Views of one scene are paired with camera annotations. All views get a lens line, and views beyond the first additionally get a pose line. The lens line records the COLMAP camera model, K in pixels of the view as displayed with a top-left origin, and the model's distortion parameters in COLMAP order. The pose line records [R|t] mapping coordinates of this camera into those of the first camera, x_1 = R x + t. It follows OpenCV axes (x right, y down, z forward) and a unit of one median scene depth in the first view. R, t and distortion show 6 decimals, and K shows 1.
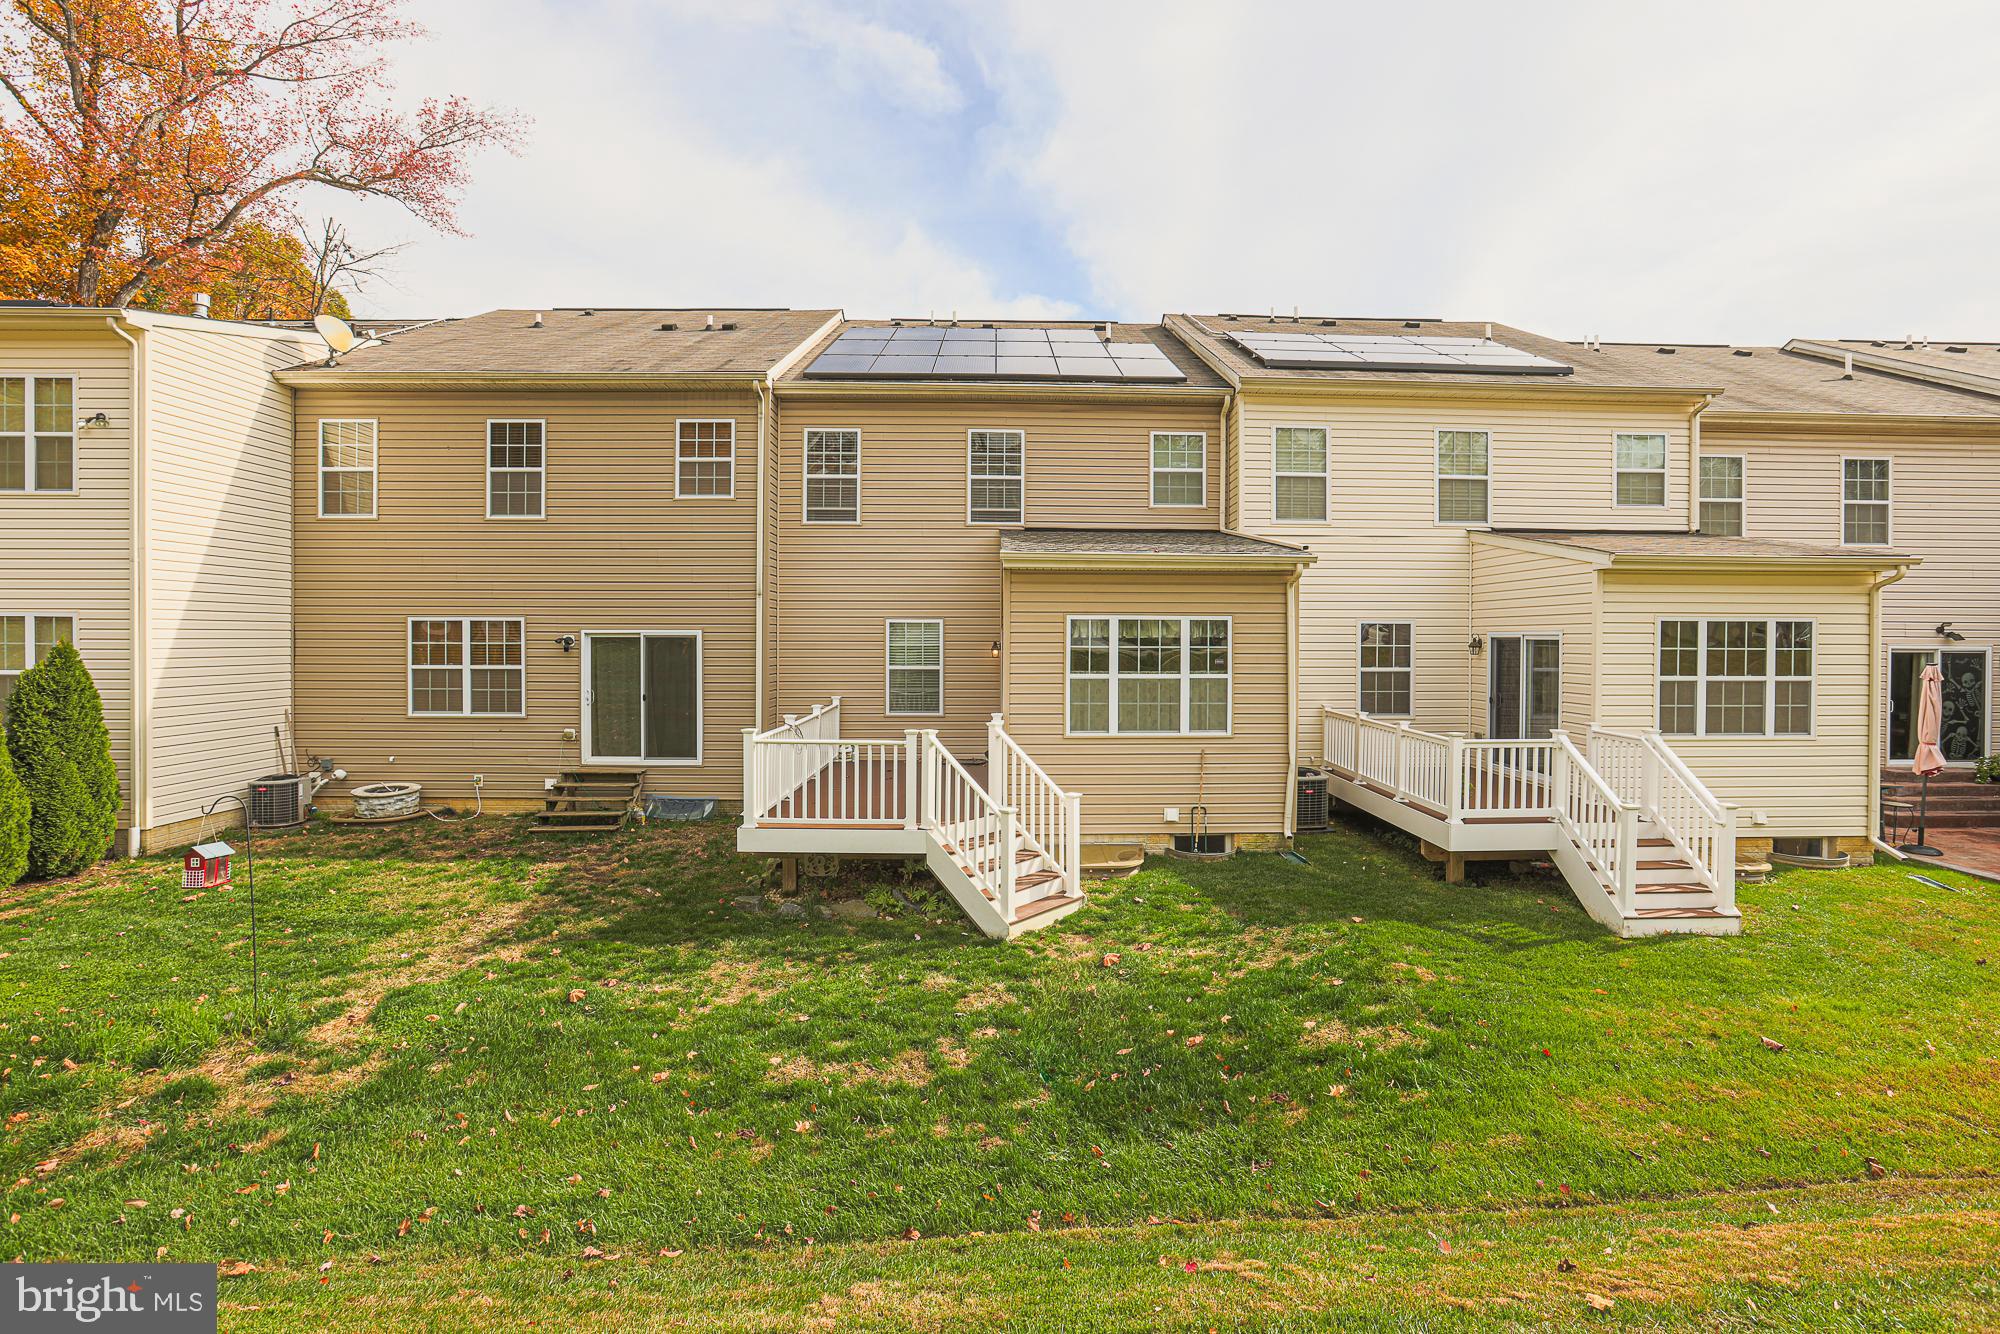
lens RADIAL K [[921.5, 0, 998.1], [0, 921.5, 643.7], [0, 0, 1]] dist [-0.062755, 0.032408]
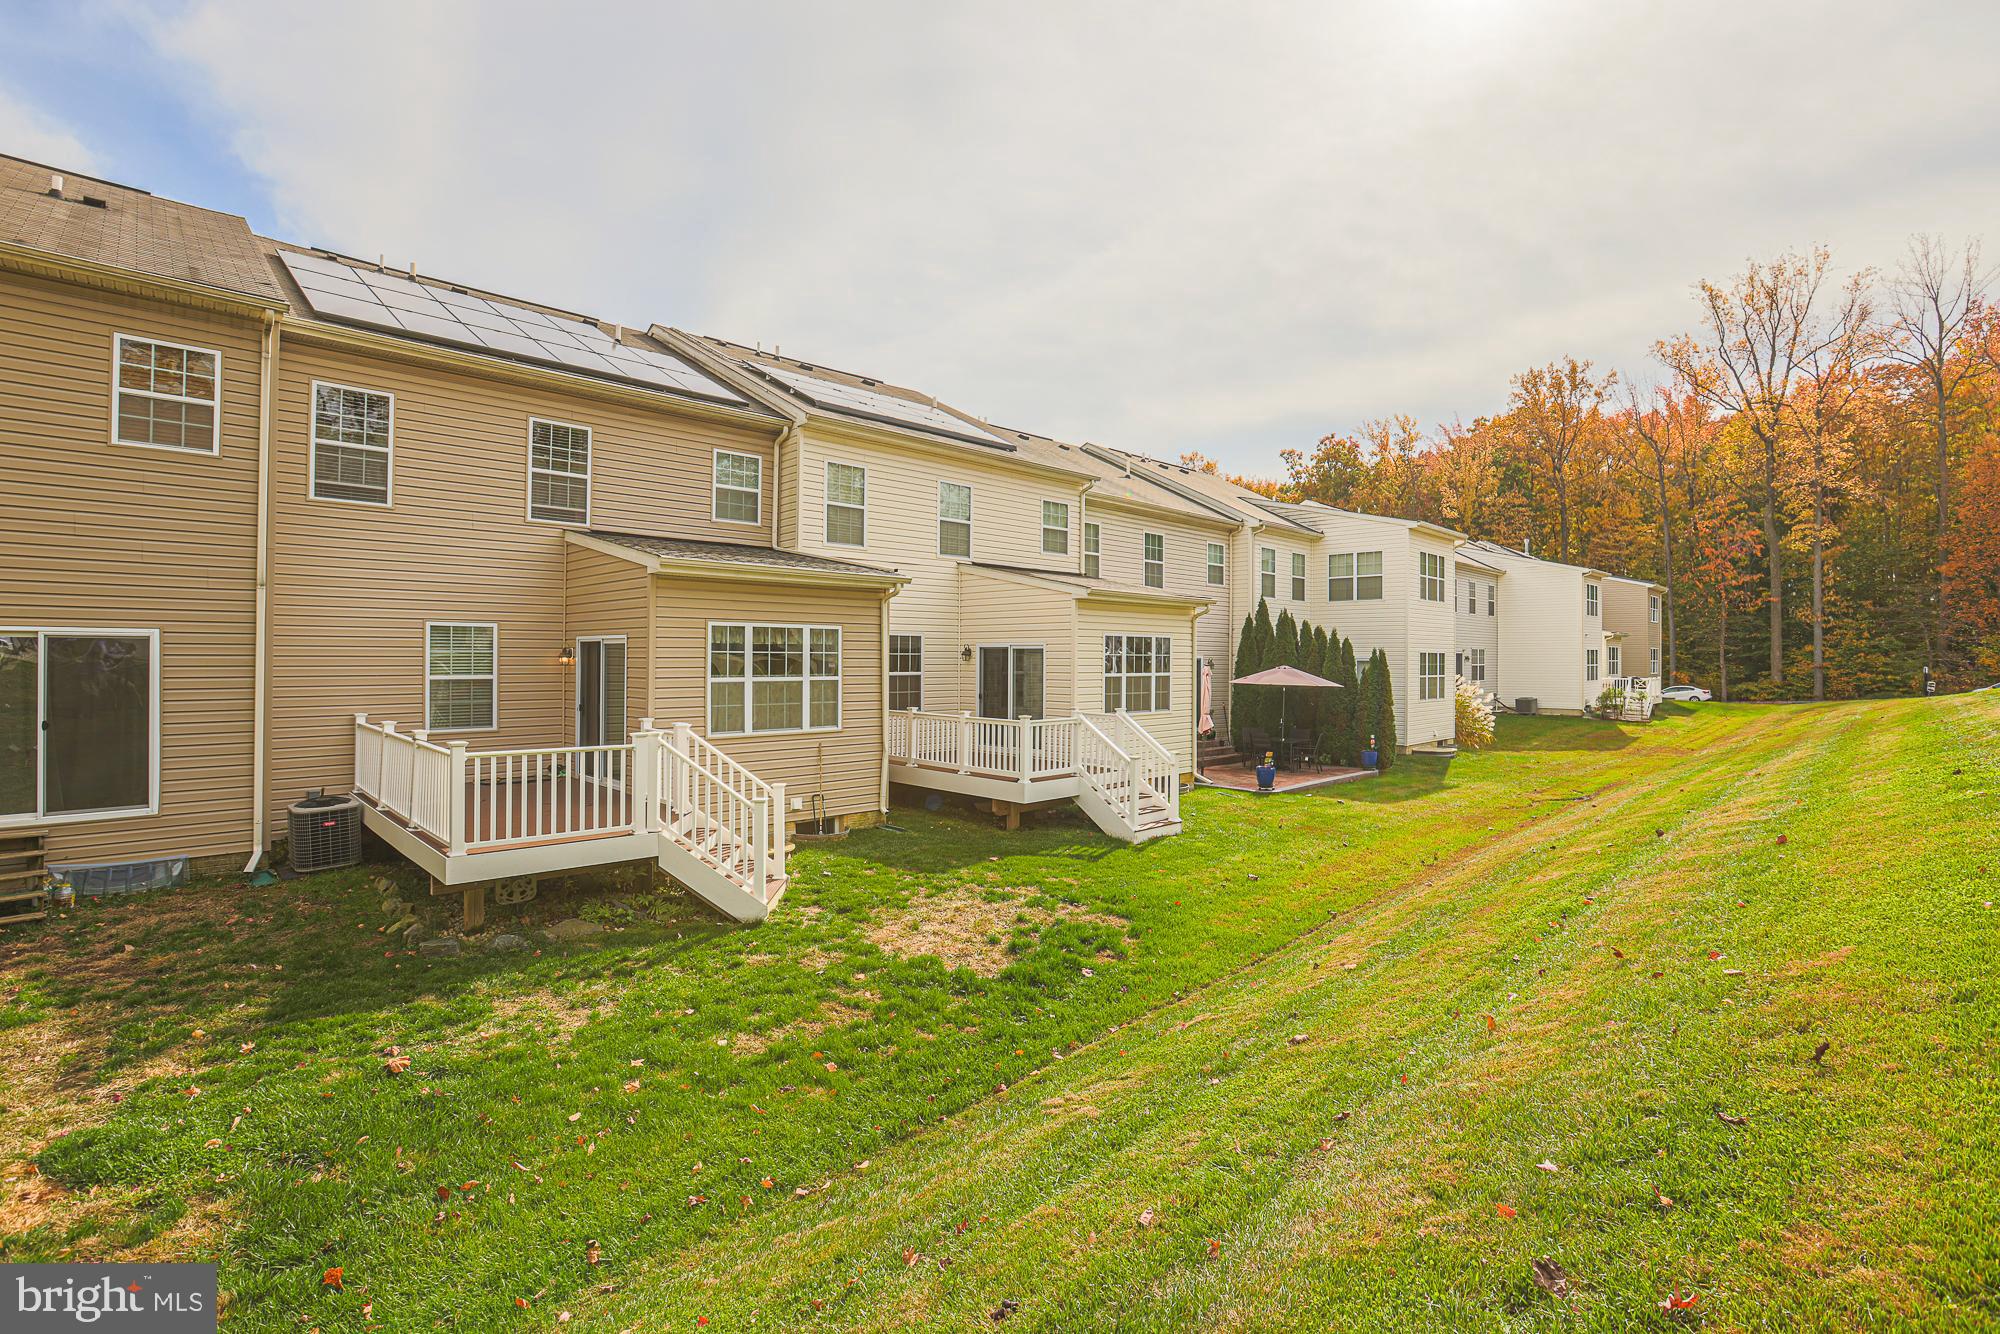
lens RADIAL K [[949.2, 0, 989.7], [0, 949.2, 646.0], [0, 0, 1]] dist [-0.014513, 0.000973]
pose [[0.731569, 0.009280, 0.681704, -0.410706], [0.002531, 0.999863, -0.016328, 0.014599], [-0.681763, 0.013671, 0.731446, 0.000441]]
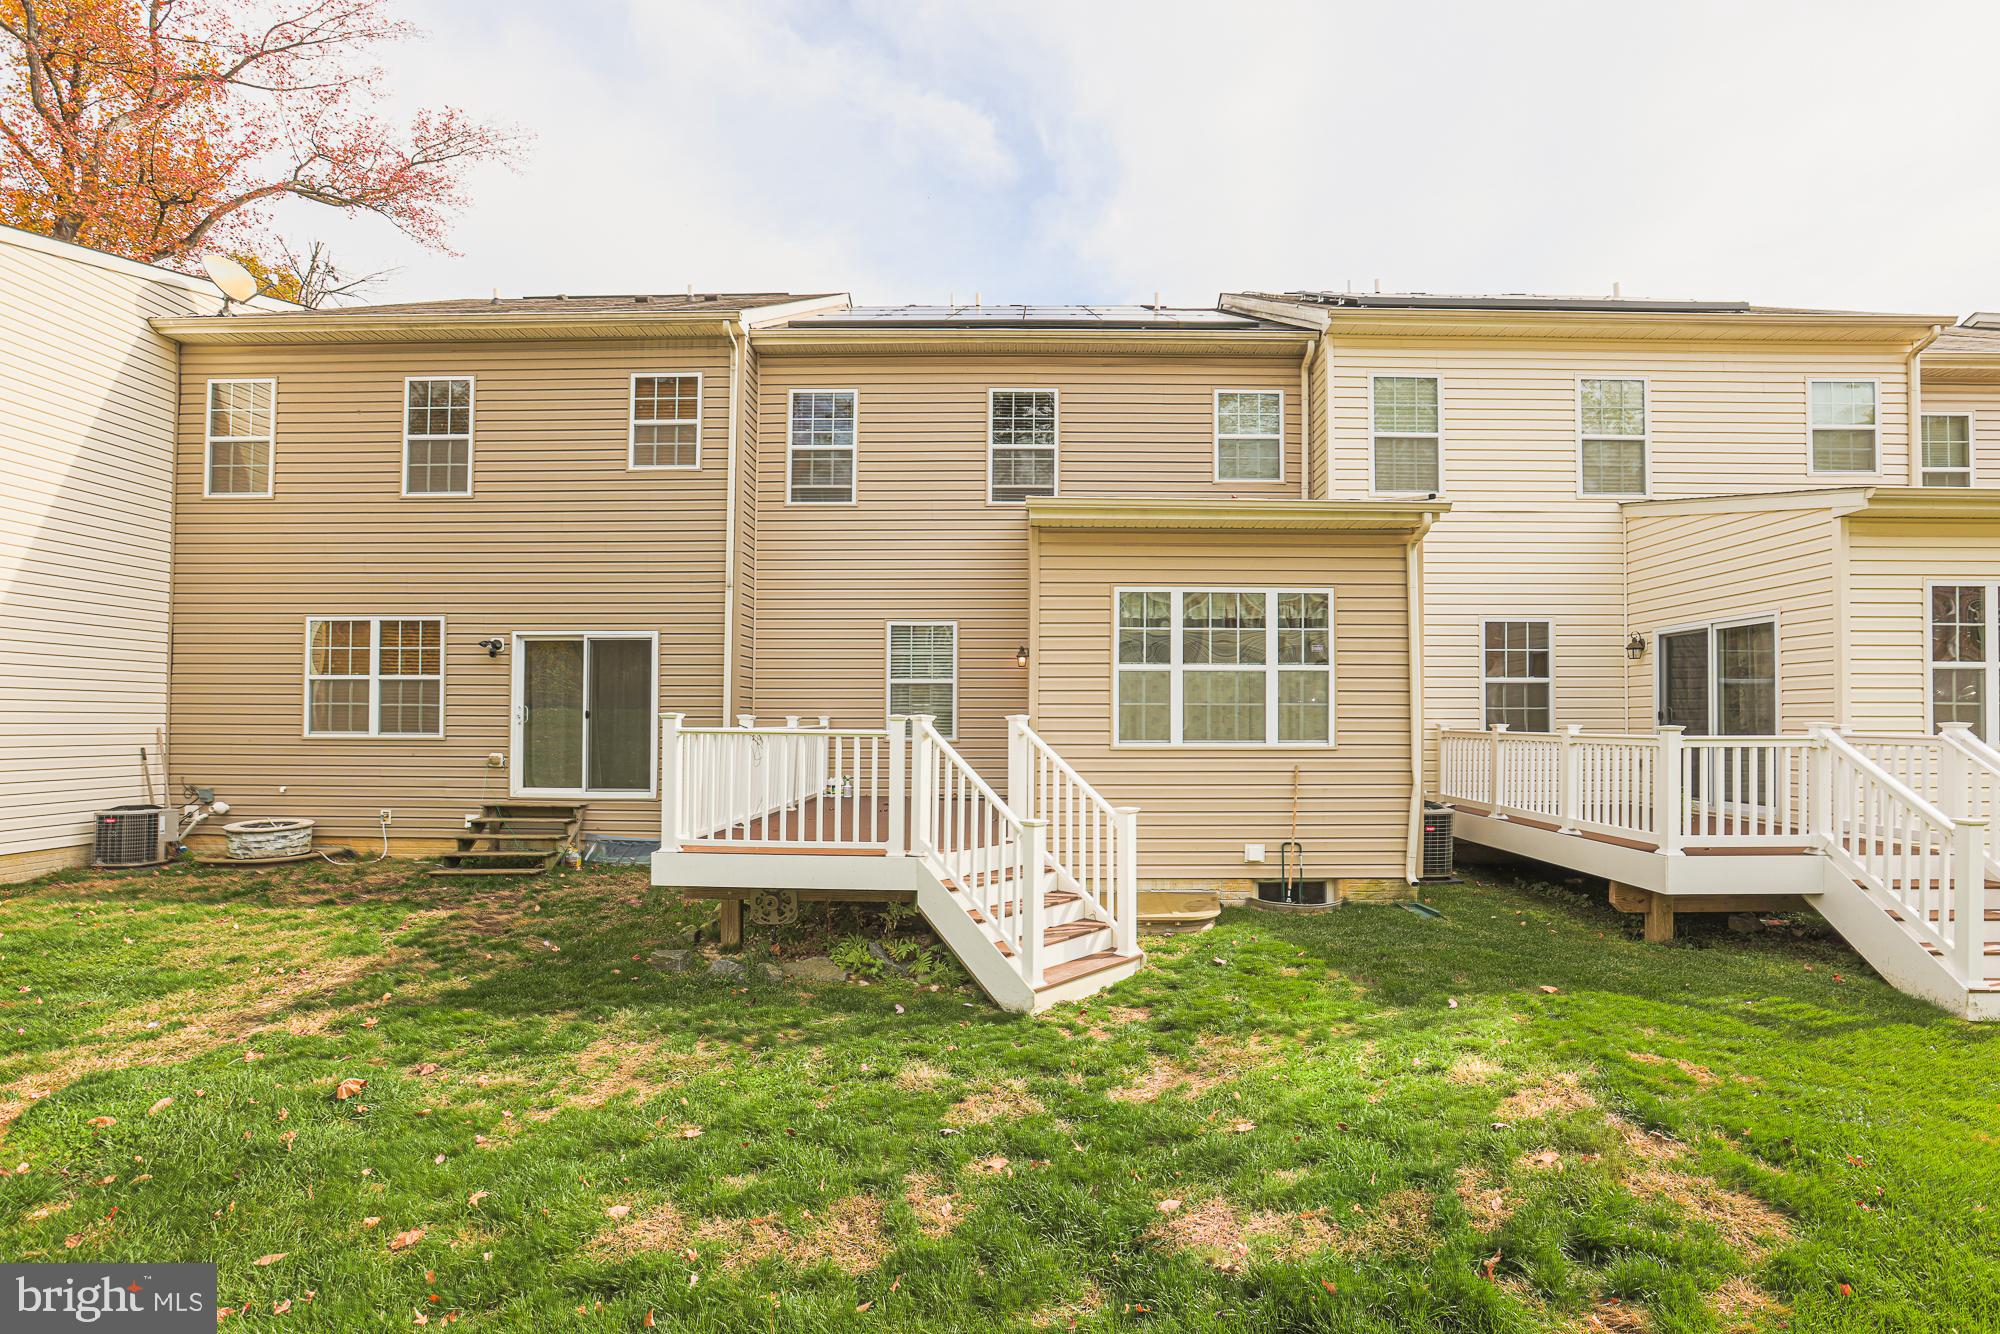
lens RADIAL K [[929.1, 0, 1004.1], [0, 929.1, 707.2], [0, 0, 1]] dist [-0.057589, 0.022197]
pose [[0.999535, 0.001701, -0.030451, 0.007577], [-0.002449, 0.999696, -0.024531, 0.084178], [0.030400, 0.024594, 0.999235, 0.232001]]
